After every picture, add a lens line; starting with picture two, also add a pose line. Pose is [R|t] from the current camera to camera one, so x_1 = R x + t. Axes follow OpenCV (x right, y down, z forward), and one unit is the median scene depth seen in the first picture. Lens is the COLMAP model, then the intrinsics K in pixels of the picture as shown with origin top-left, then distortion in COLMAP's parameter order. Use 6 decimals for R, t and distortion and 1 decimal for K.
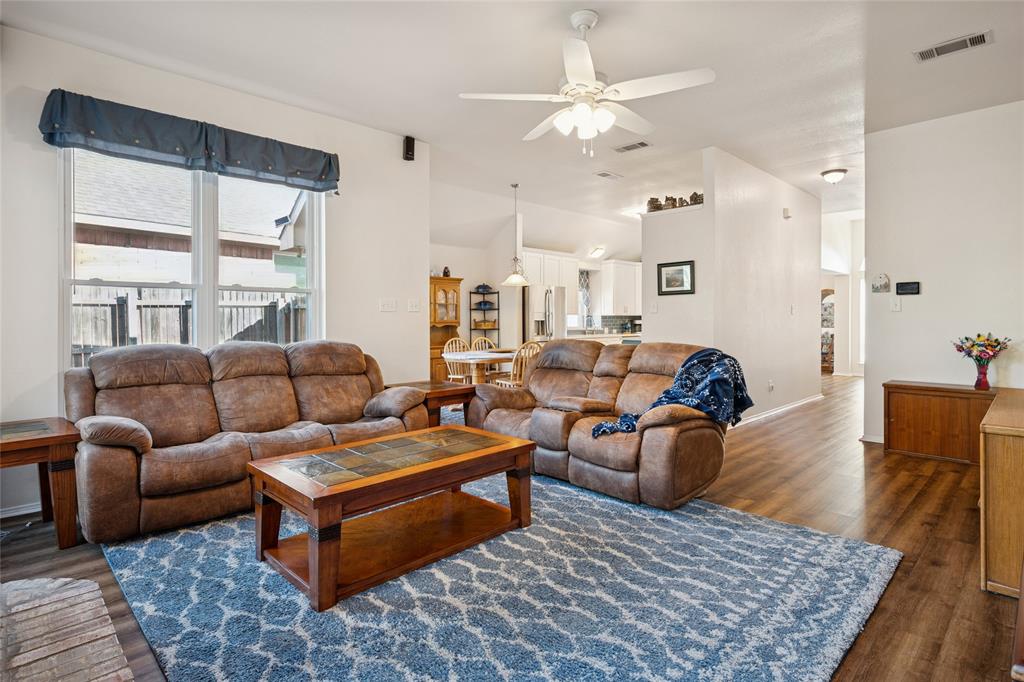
lens RADIAL K [[523.1, 0, 513.7], [0, 523.1, 321.3], [0, 0, 1]] dist [-0.007290, 0.002017]
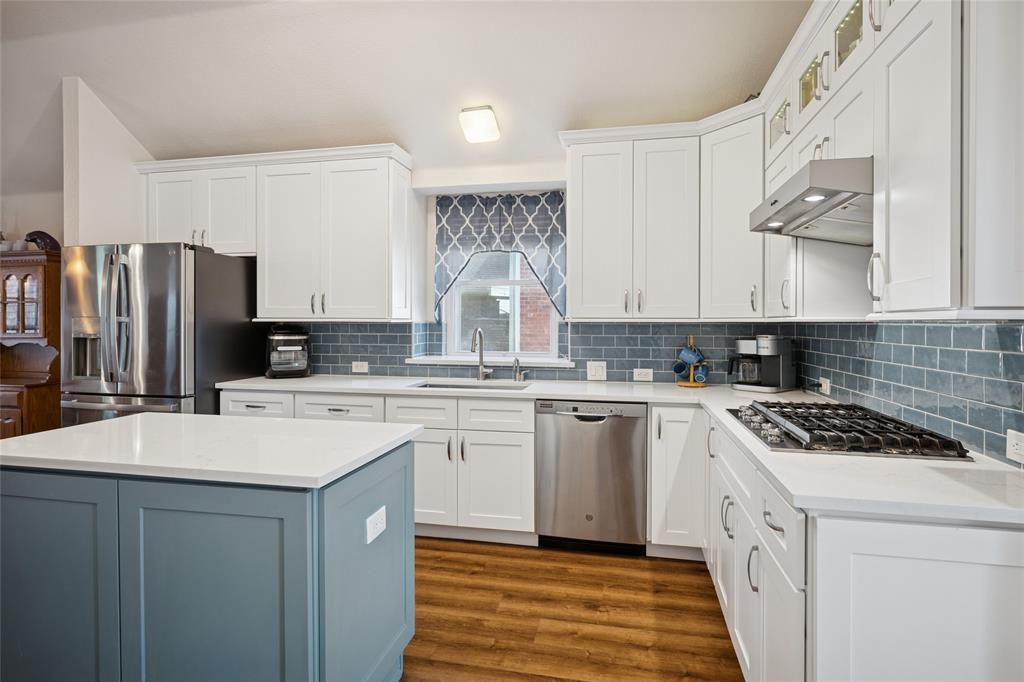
lens RADIAL K [[523.1, 0, 521.0], [0, 523.1, 323.0], [0, 0, 1]] dist [-0.007290, 0.002017]
pose [[0.562752, 0.007179, -0.826594, 0.399577], [-0.005253, 0.999973, 0.005108, -0.011707], [0.826609, 0.001468, 0.562775, 0.774796]]
